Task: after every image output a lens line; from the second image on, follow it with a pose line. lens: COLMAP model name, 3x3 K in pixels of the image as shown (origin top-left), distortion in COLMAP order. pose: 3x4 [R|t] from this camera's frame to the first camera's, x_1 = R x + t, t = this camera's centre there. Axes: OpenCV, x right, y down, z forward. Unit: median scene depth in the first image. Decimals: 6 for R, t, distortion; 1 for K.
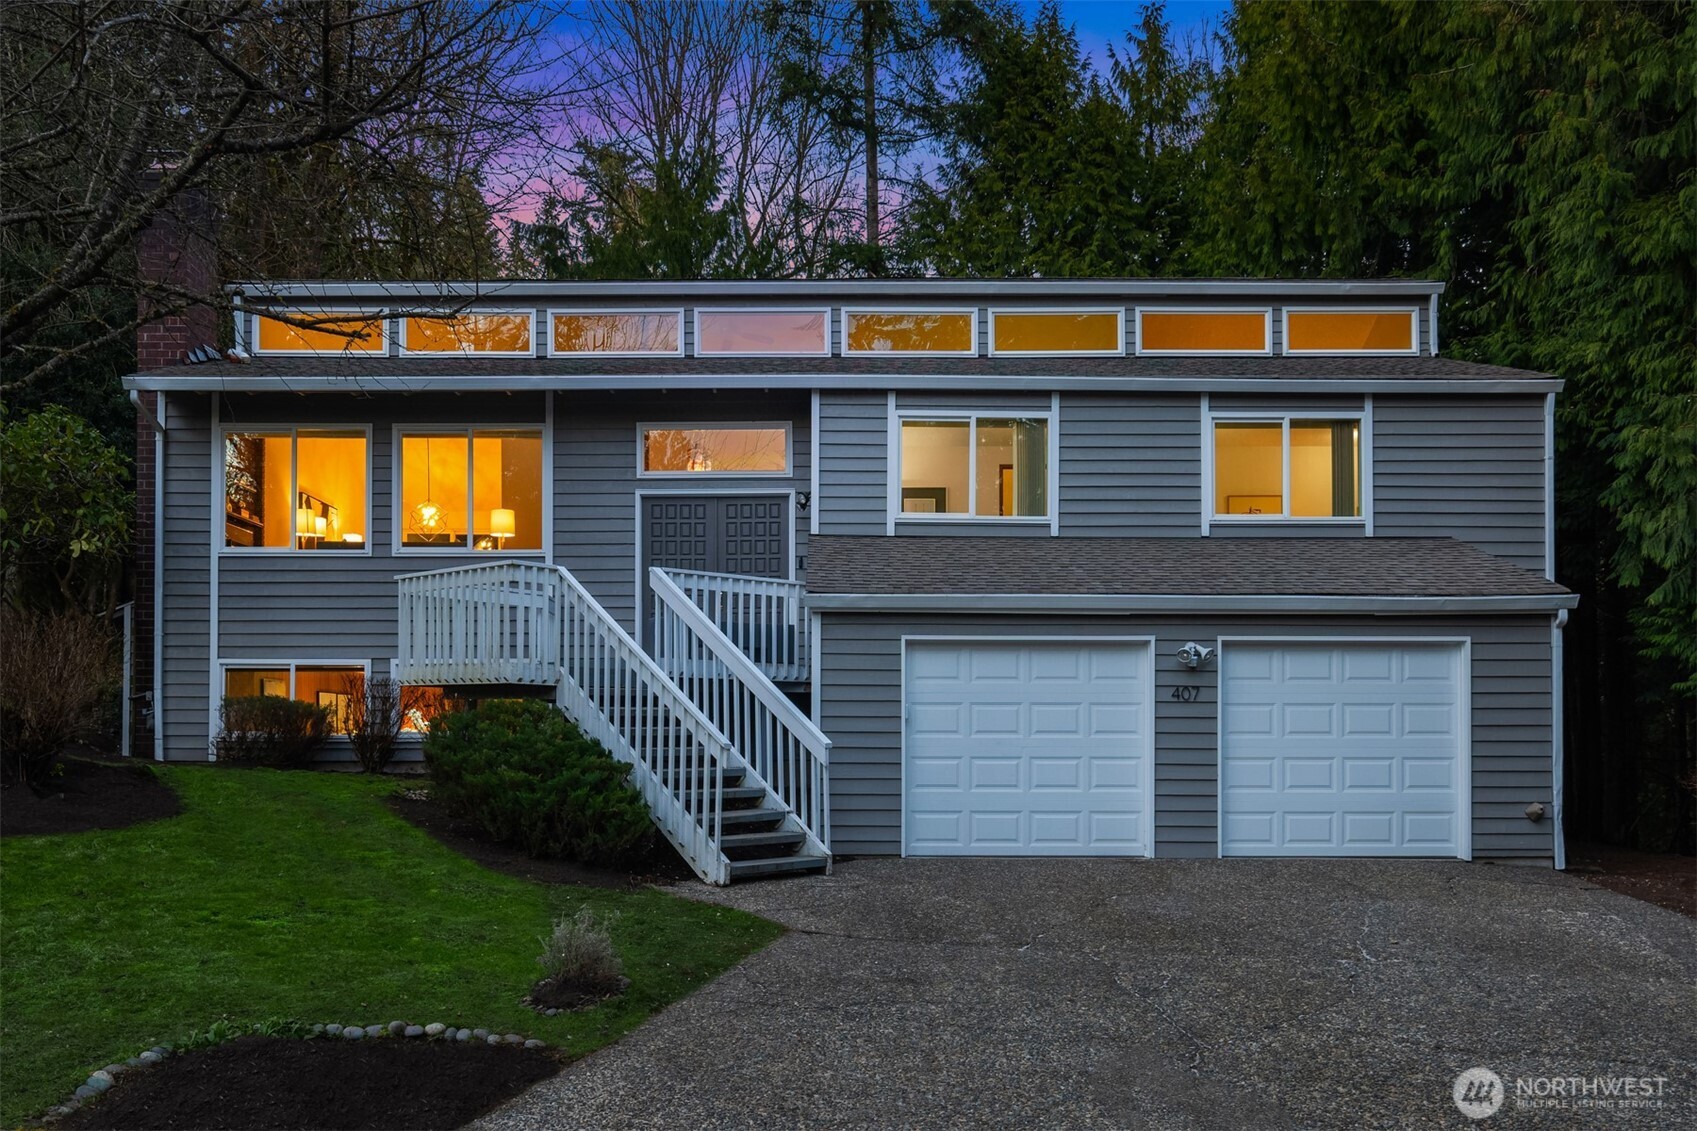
lens RADIAL K [[1365.6, 0, 848.5], [0, 1365.6, 565.5], [0, 0, 1]] dist [-0.001895, -0.000990]
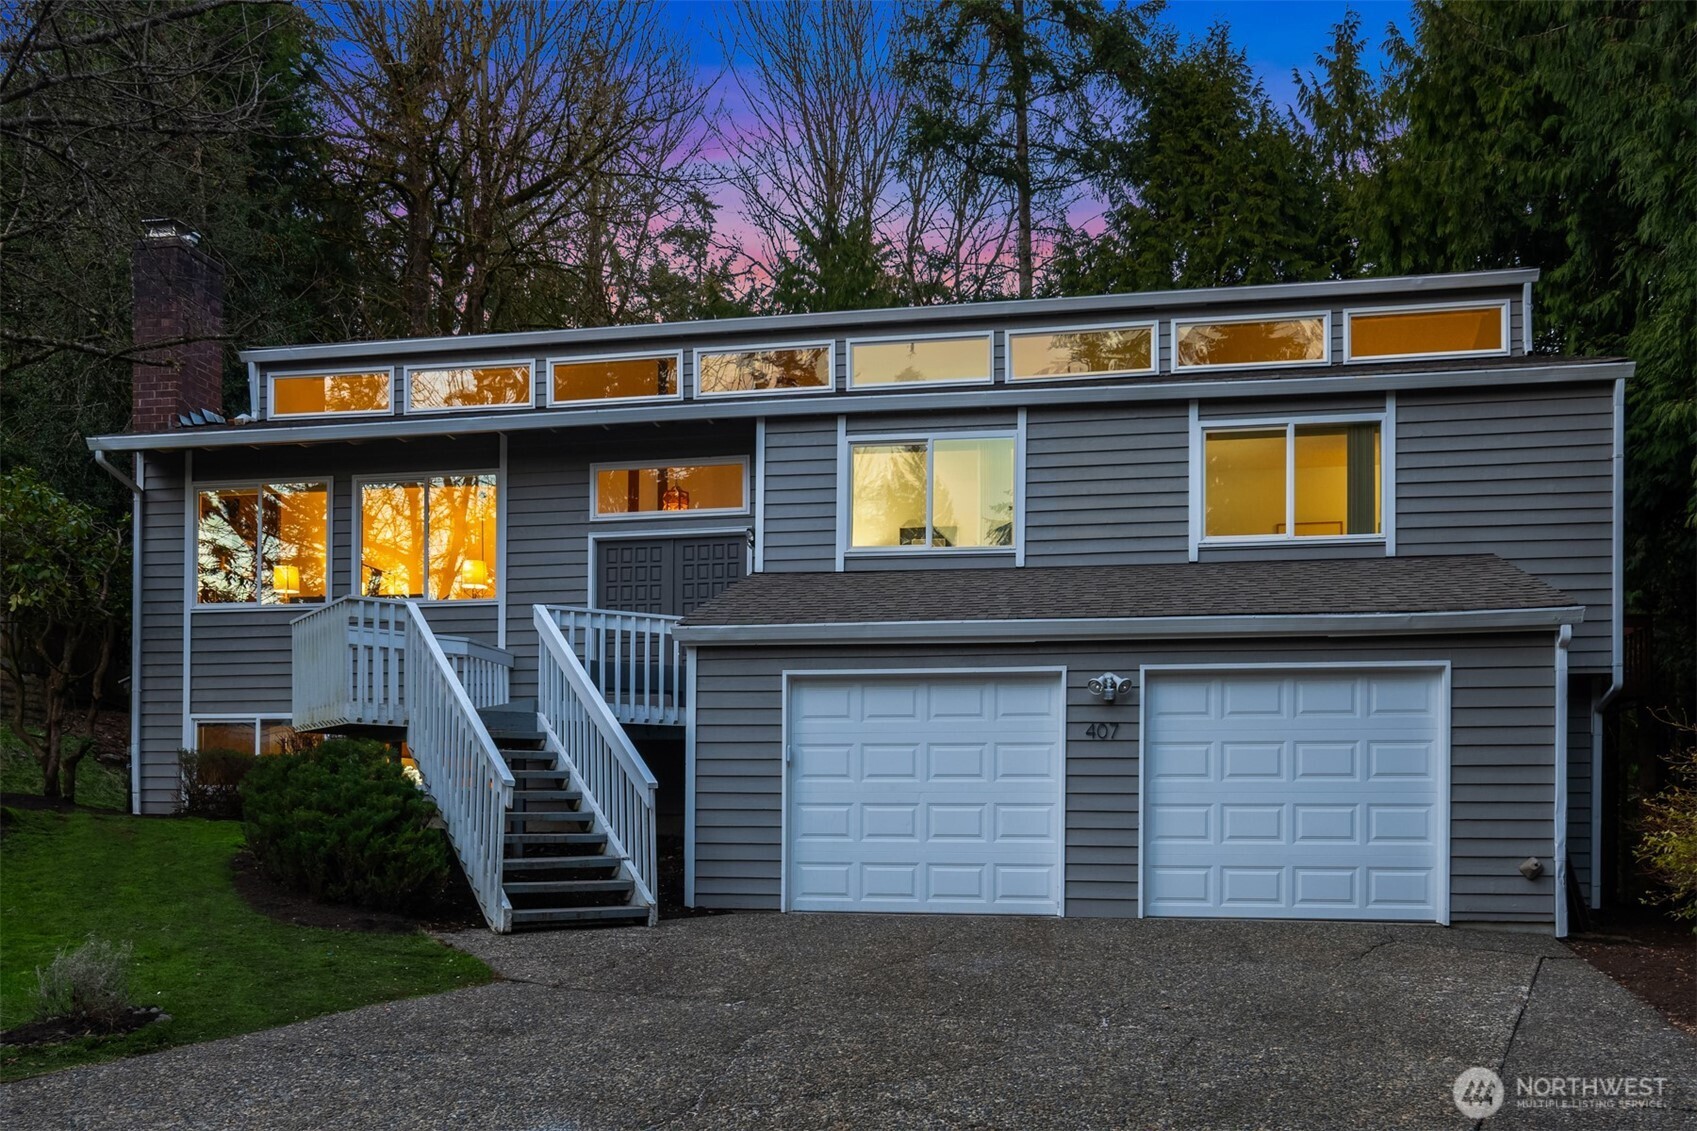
lens RADIAL K [[1369.5, 0, 848.3], [0, 1369.5, 667.8], [0, 0, 1]] dist [-0.001022, -0.006159]
pose [[0.984237, -0.018785, -0.175853, 0.197431], [0.021459, 0.999681, 0.013319, 0.030966], [0.175547, -0.016883, 0.984326, 0.086337]]
